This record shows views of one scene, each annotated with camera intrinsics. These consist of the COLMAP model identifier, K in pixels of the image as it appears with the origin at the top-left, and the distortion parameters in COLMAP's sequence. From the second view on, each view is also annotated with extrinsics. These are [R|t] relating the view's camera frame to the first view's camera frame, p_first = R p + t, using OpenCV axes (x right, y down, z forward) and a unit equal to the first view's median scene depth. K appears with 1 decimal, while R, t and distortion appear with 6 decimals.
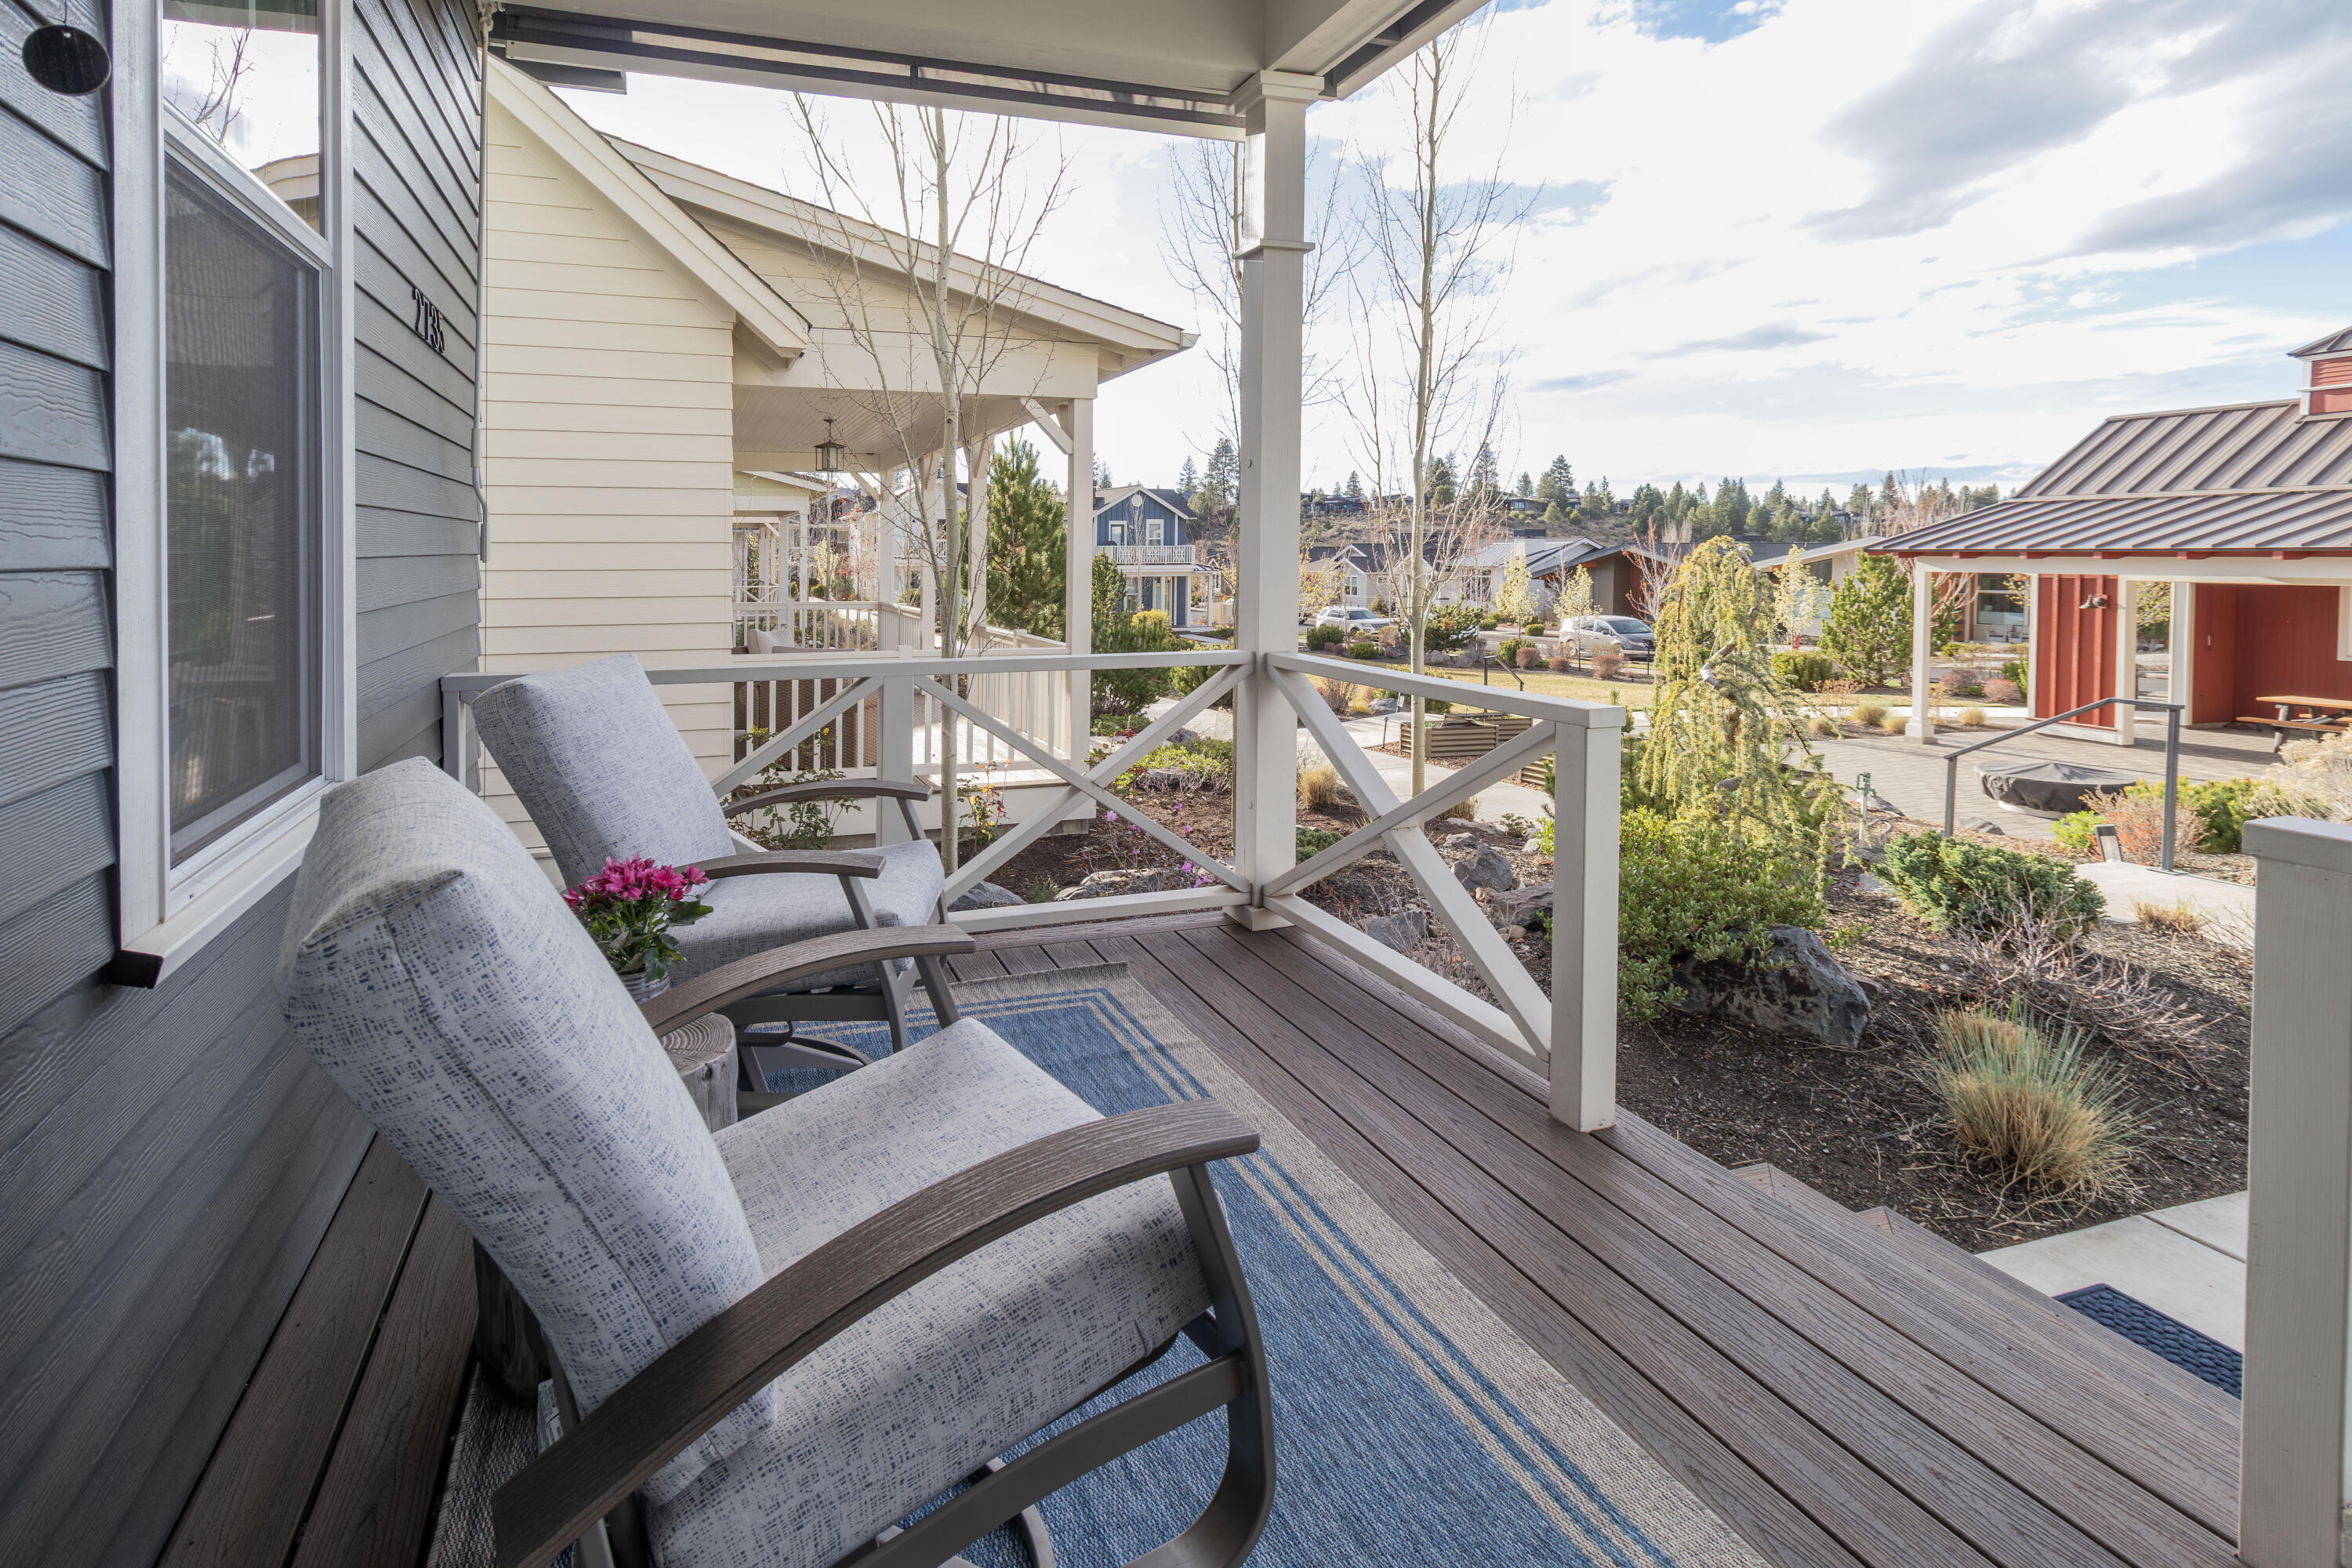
lens RADIAL K [[1171.4, 0, 1176.0], [0, 1171.4, 784.0], [0, 0, 1]] dist [-0.000615, -0.000623]
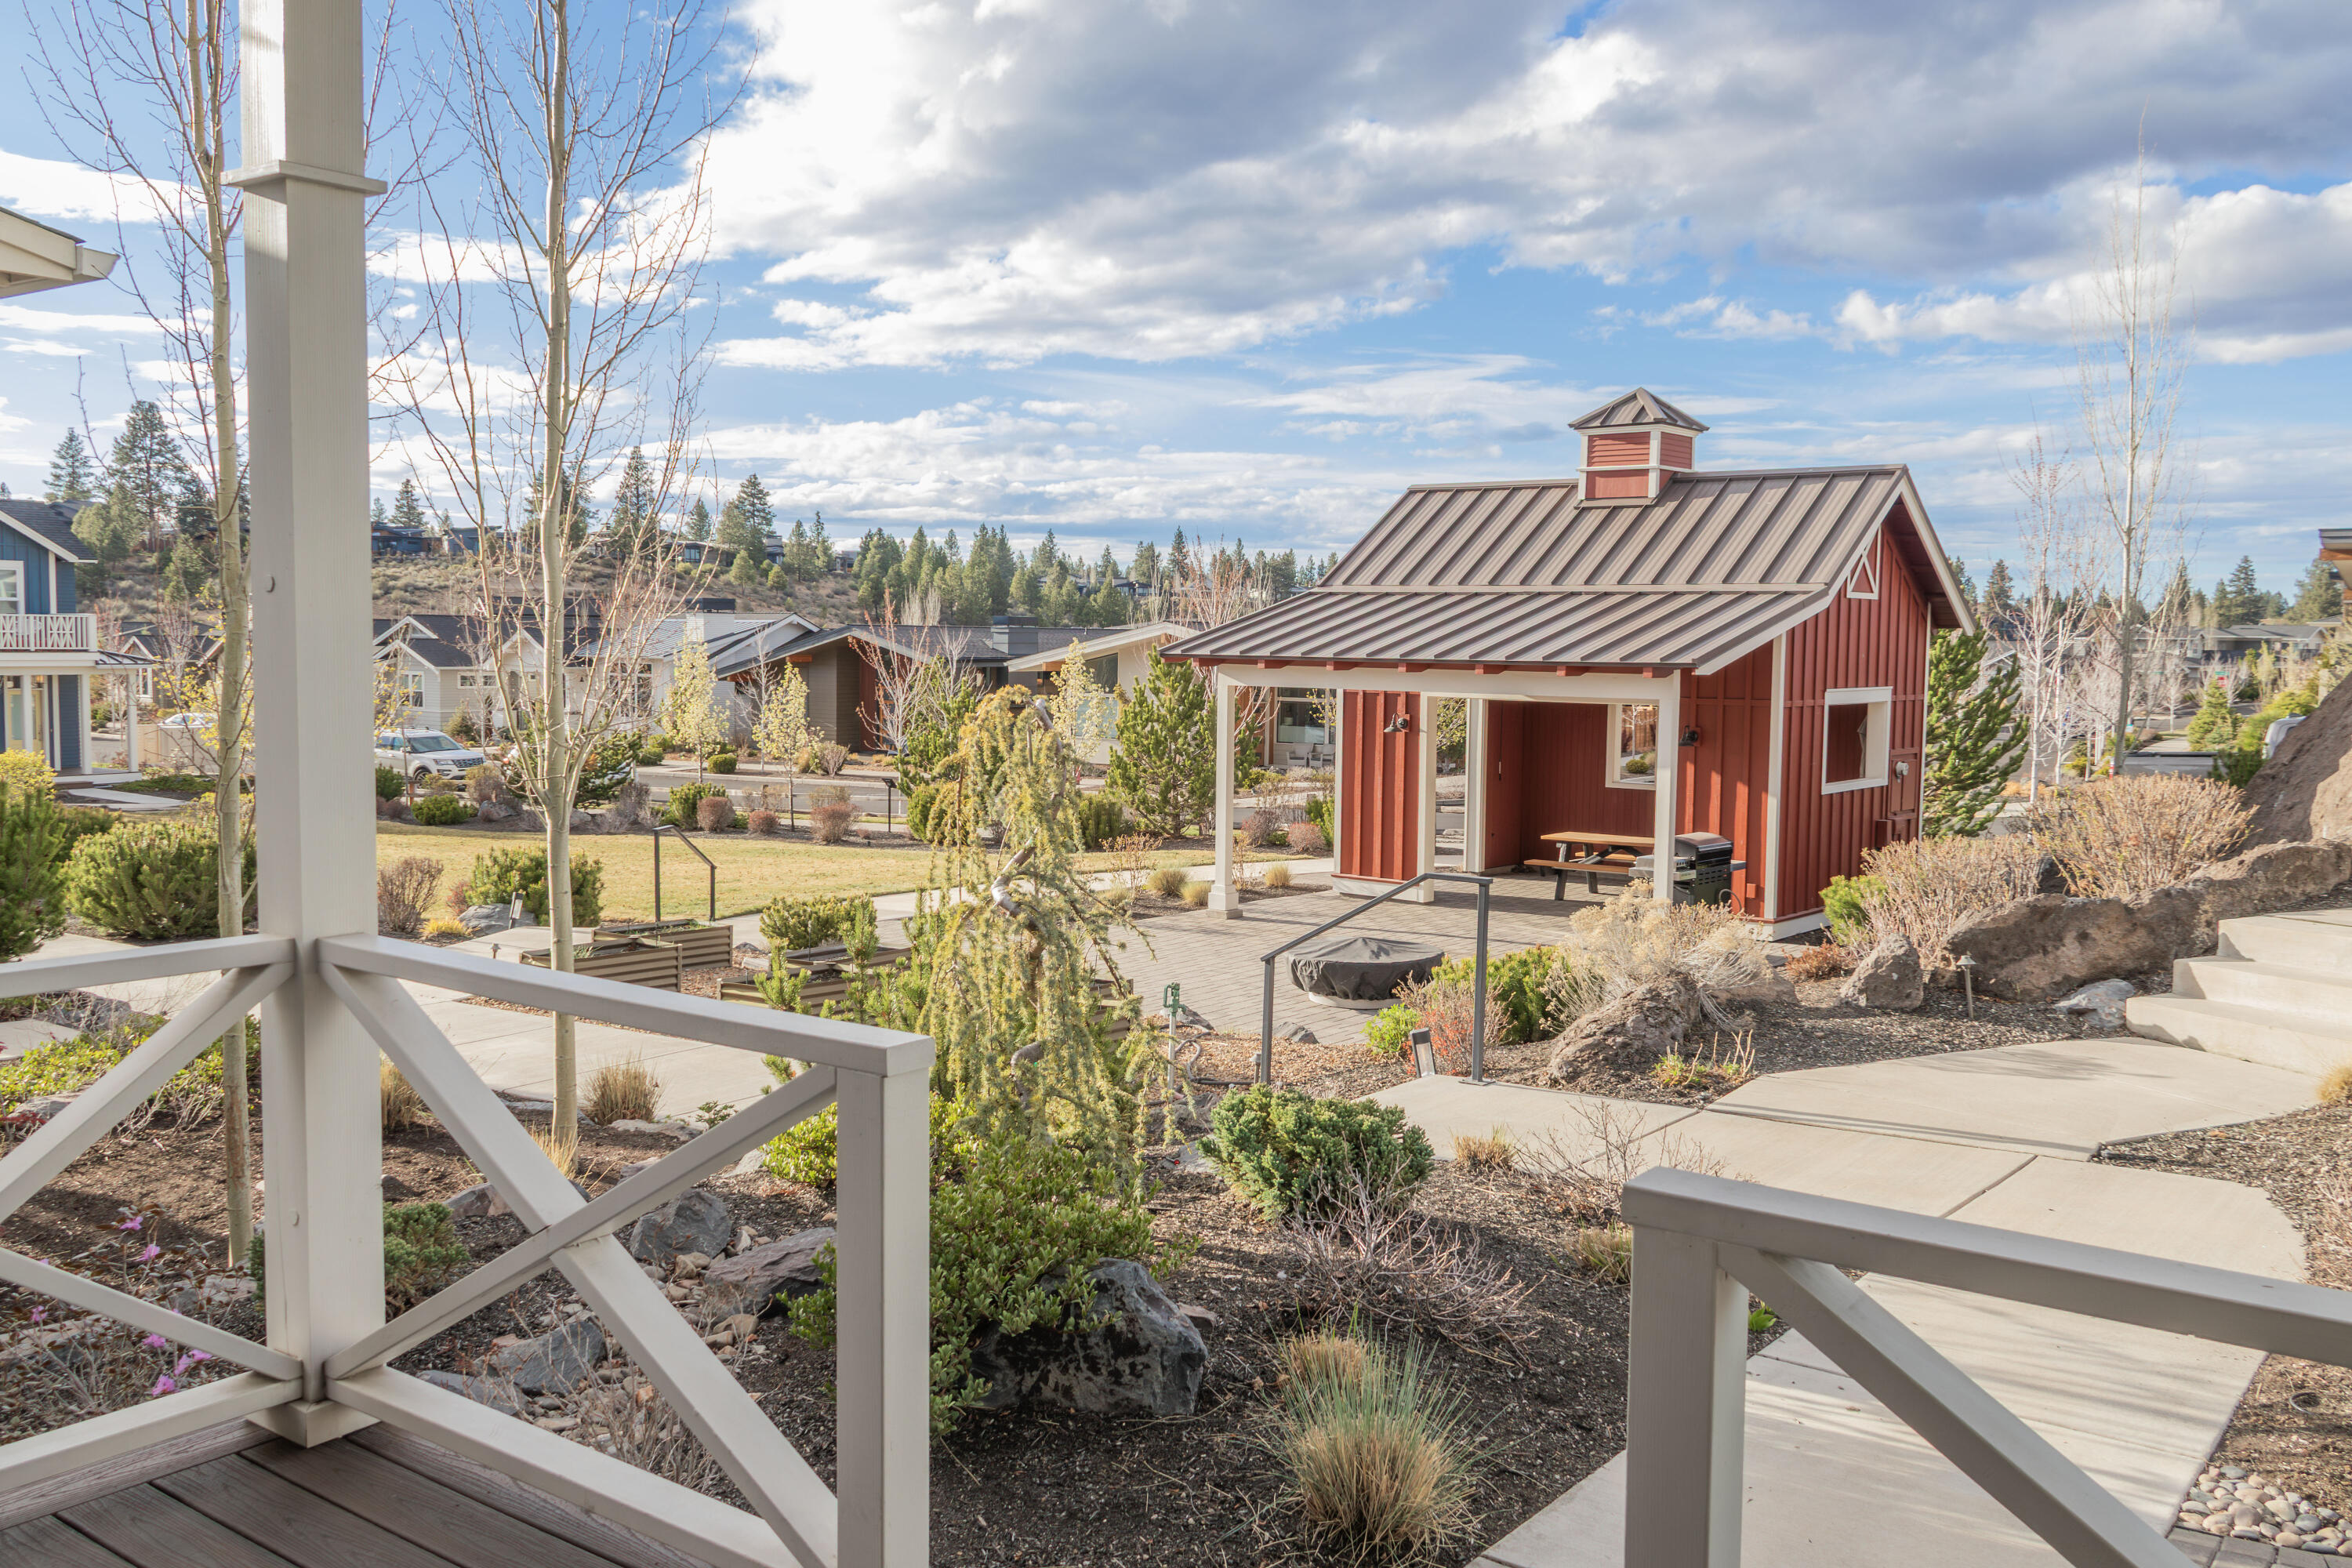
lens RADIAL K [[1871.0, 0, 1176.0], [0, 1871.0, 784.0], [0, 0, 1]] dist [0.001507, -0.005833]
pose [[0.816560, -0.031767, 0.576385, -0.078347], [-0.001040, 0.998402, 0.056499, -0.187899], [-0.577259, -0.046734, 0.815223, 0.043203]]
